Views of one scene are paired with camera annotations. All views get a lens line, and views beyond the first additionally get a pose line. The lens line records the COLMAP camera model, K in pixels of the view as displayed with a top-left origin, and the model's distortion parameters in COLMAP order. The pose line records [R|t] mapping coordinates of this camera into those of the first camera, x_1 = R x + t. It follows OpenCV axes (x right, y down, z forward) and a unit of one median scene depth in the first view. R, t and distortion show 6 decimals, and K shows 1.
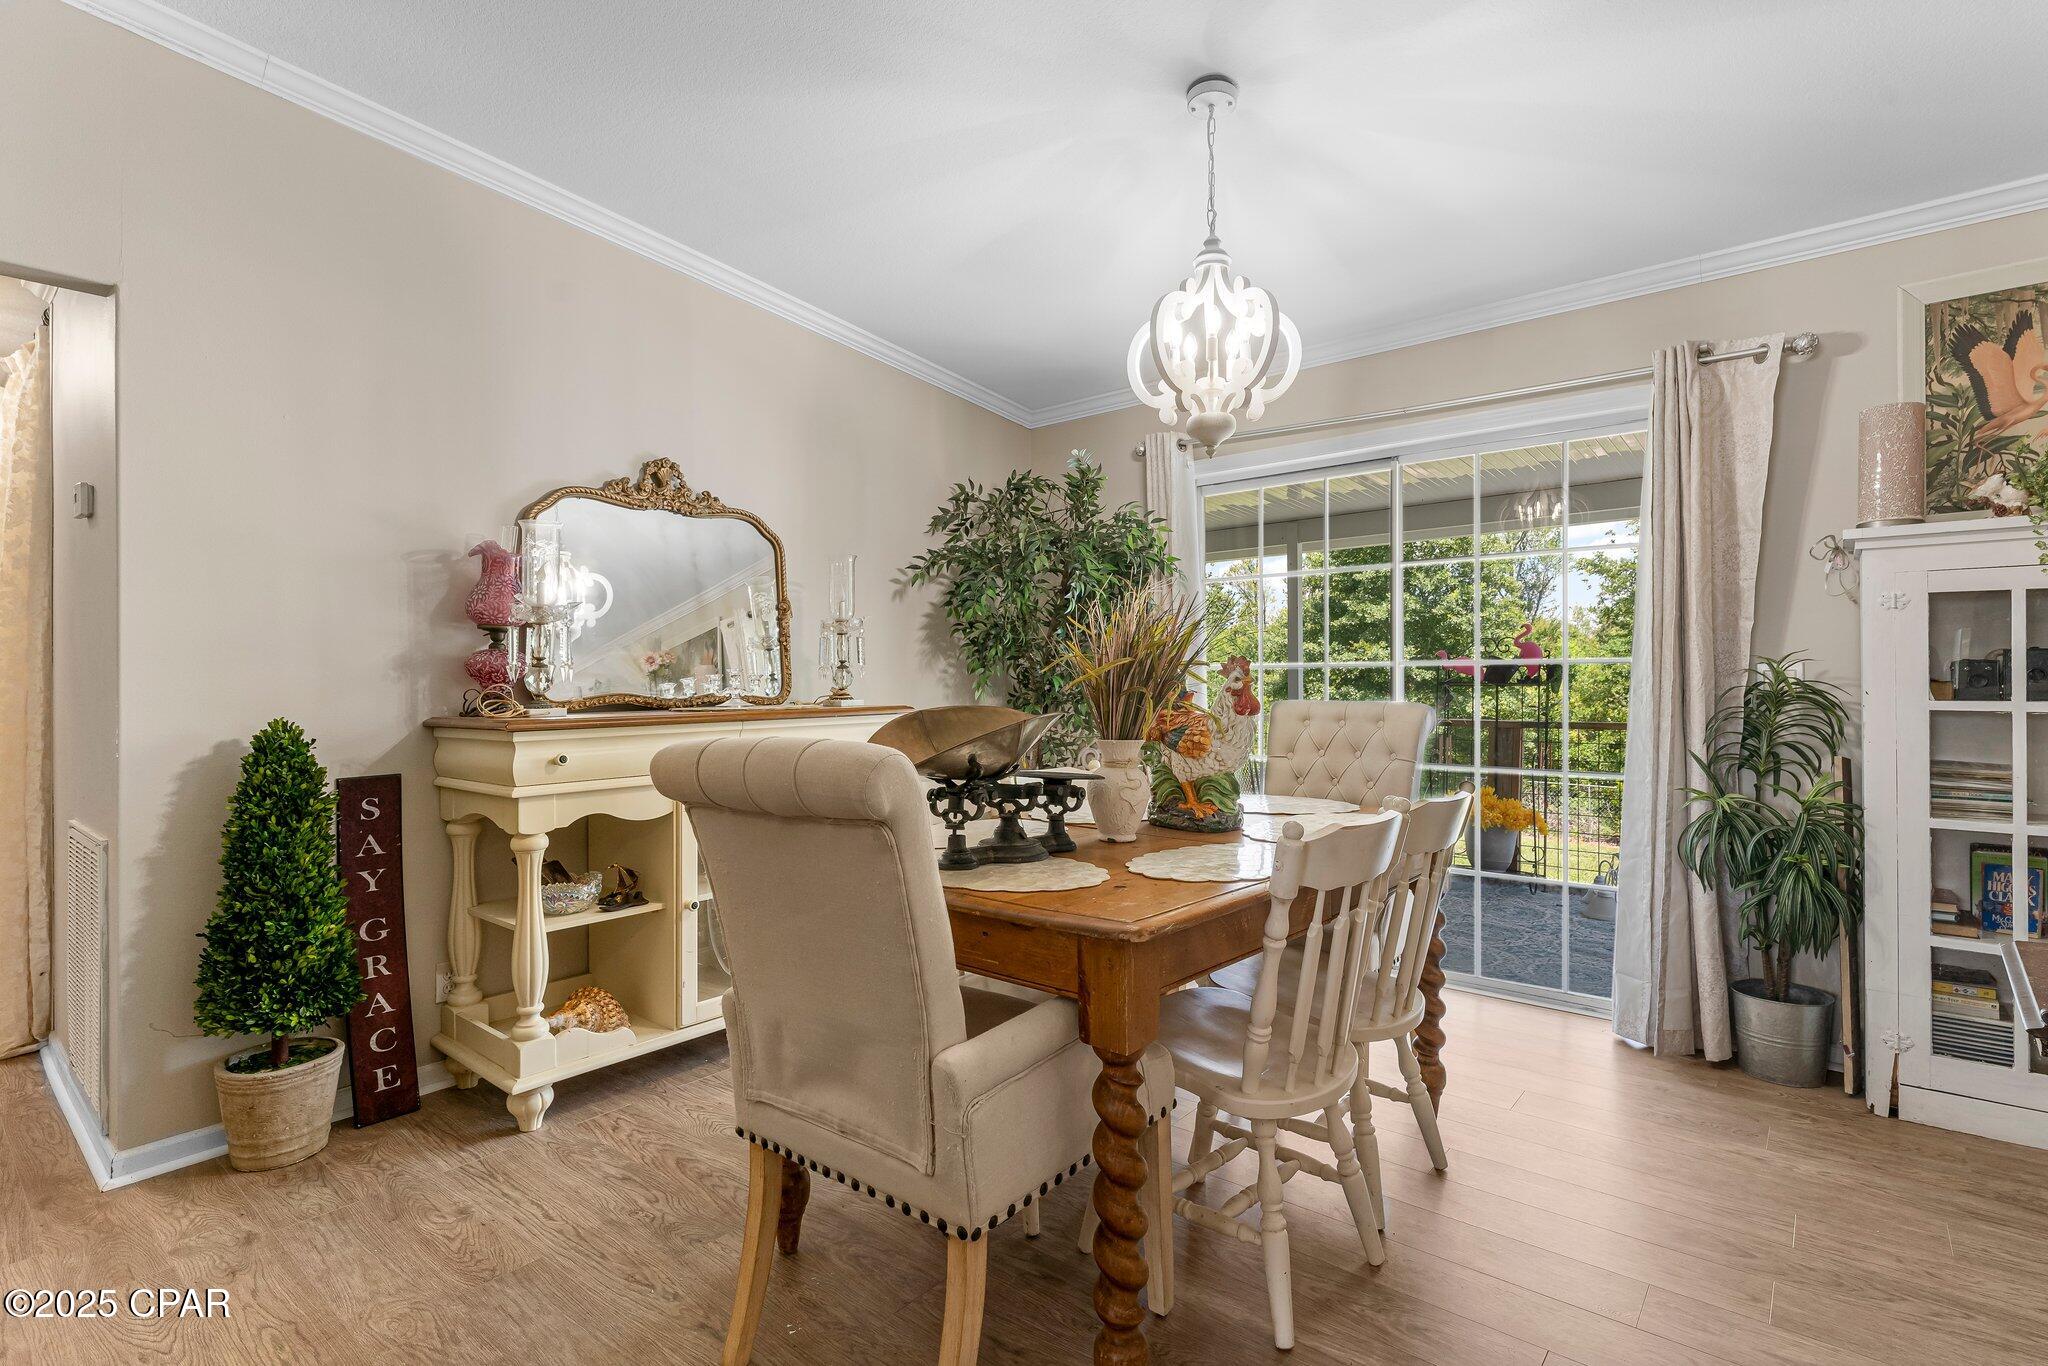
lens RADIAL K [[923.7, 0, 1024.0], [0, 923.7, 683.0], [0, 0, 1]] dist [-0.010633, 0.000198]
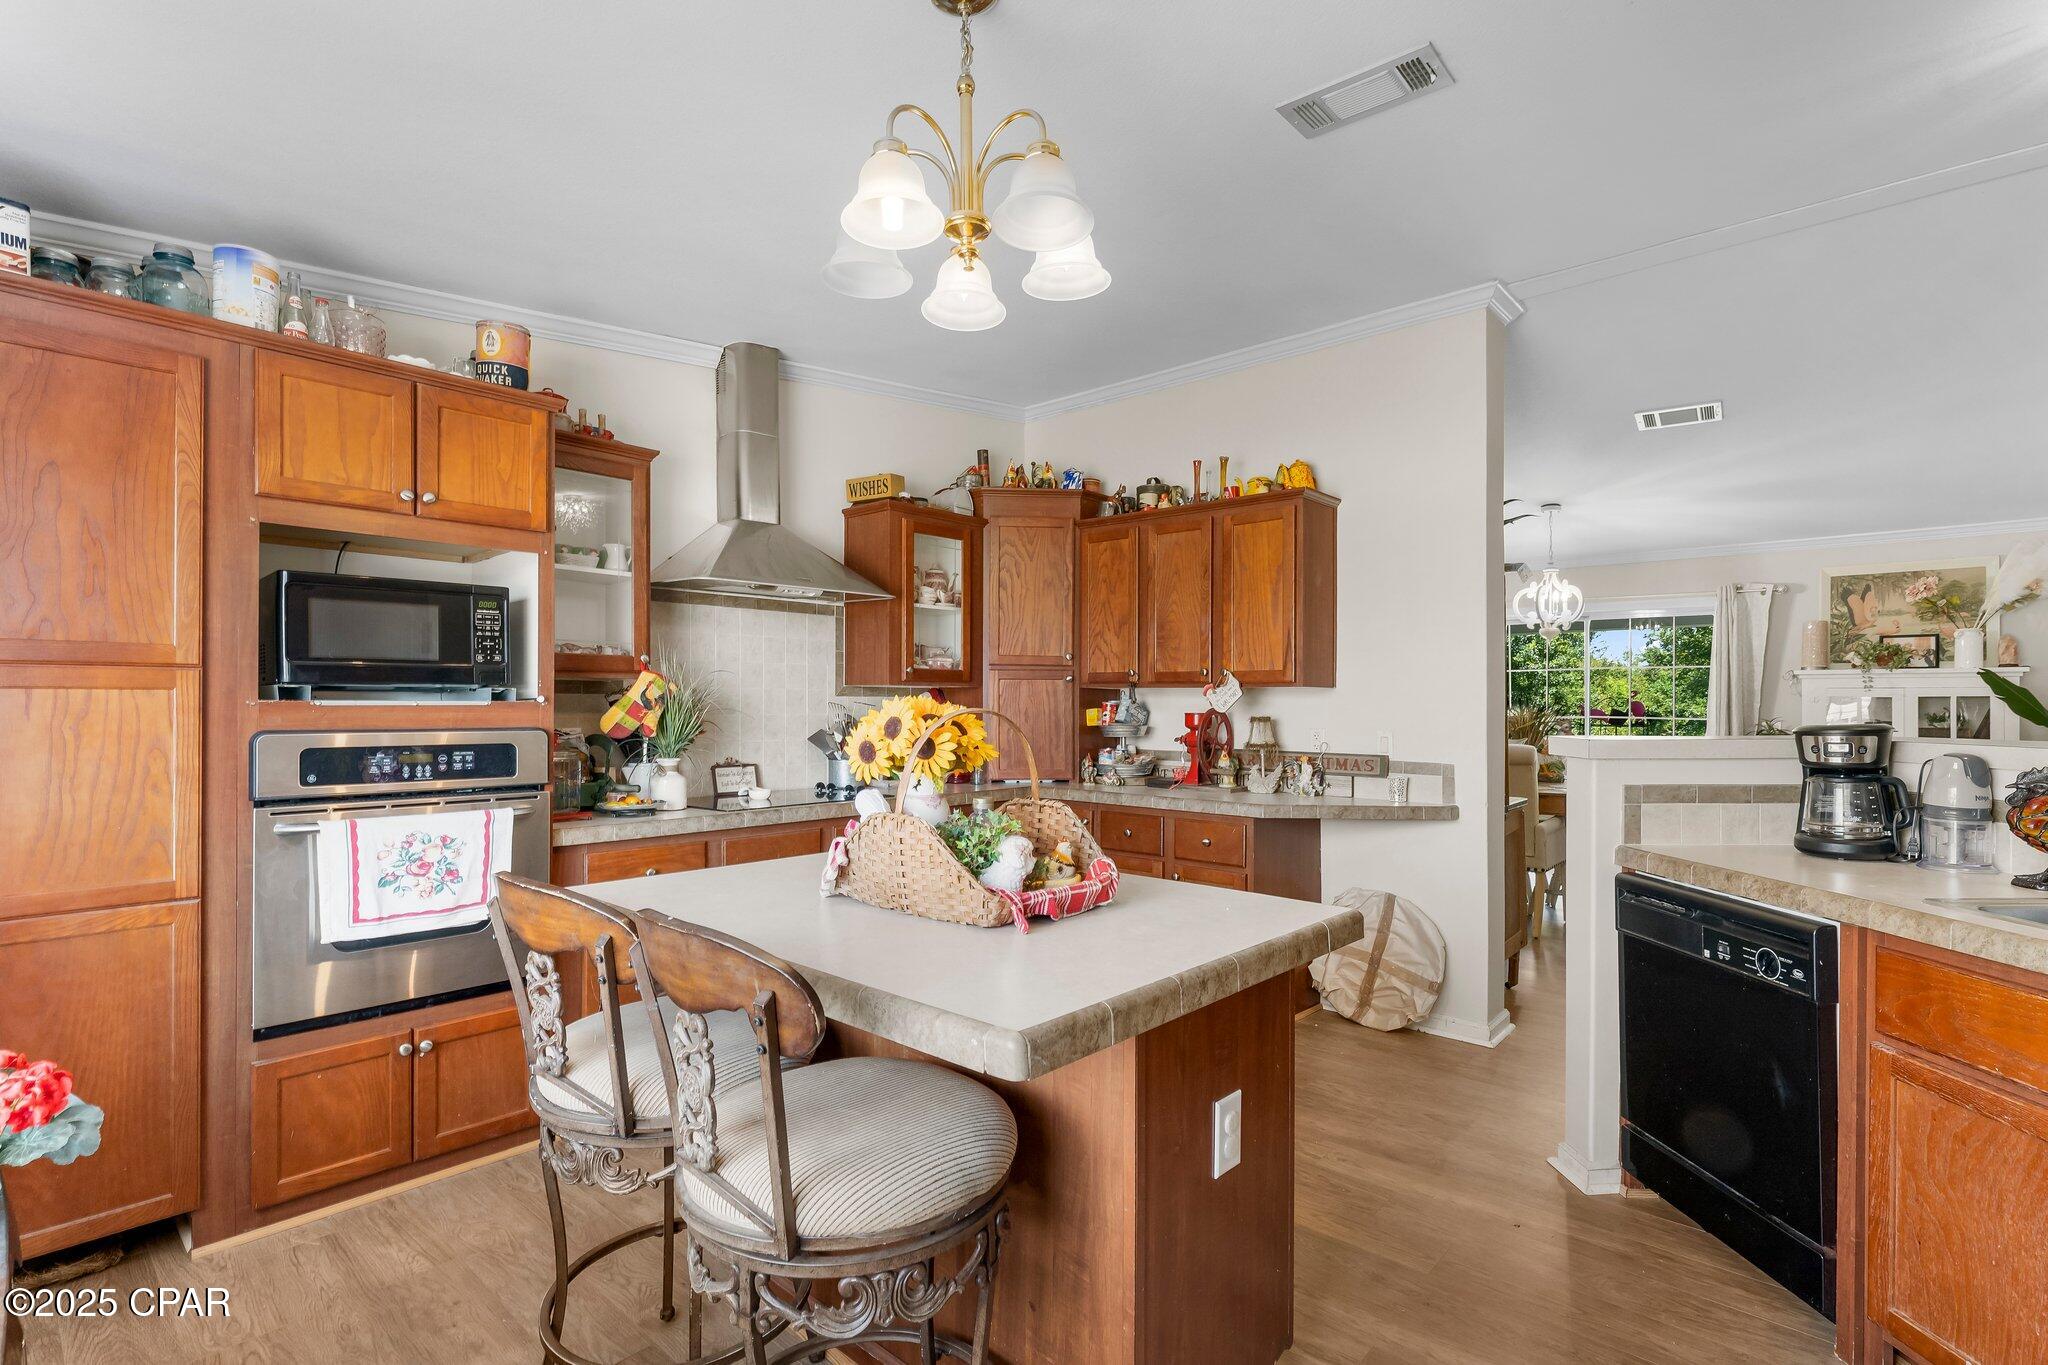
lens RADIAL K [[953.4, 0, 1024.0], [0, 953.4, 682.5], [0, 0, 1]] dist [-0.002525, -0.000103]
pose [[0.999890, 0.014830, -0.000613, -1.226104], [-0.014840, 0.999686, -0.020213, -0.047987], [0.000313, 0.020220, 0.999796, -1.619826]]
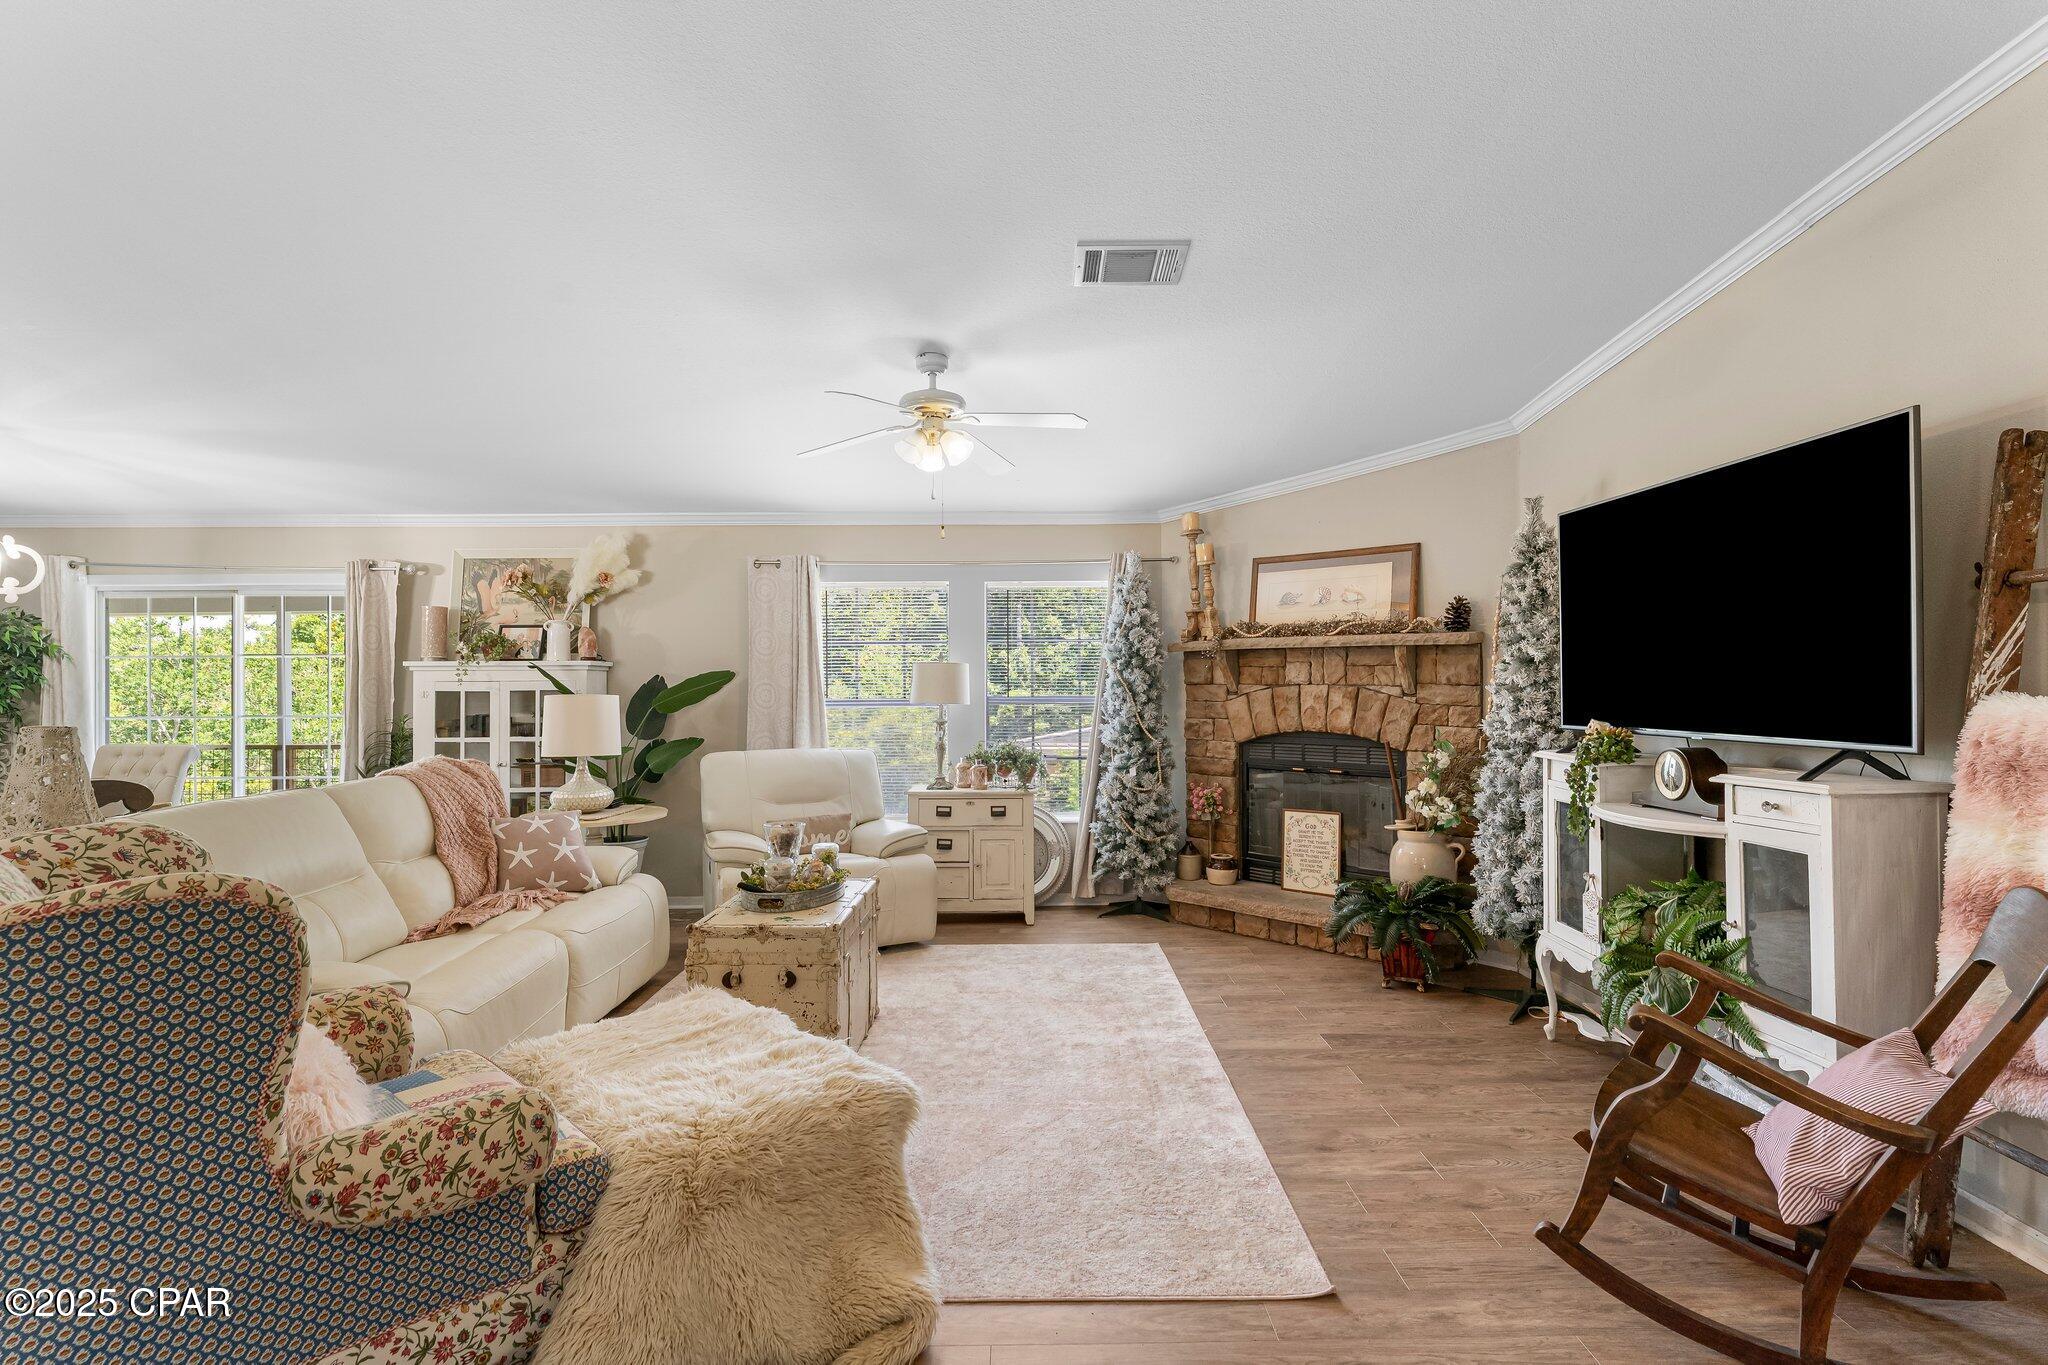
lens RADIAL K [[987.1, 0, 1024.0], [0, 987.1, 682.5], [0, 0, 1]] dist [0.001778, -0.000100]
pose [[0.743559, 0.002273, 0.668667, 0.410277], [0.000210, 0.999993, -0.003633, -0.107409], [-0.668671, 0.002842, 0.743553, -1.784747]]
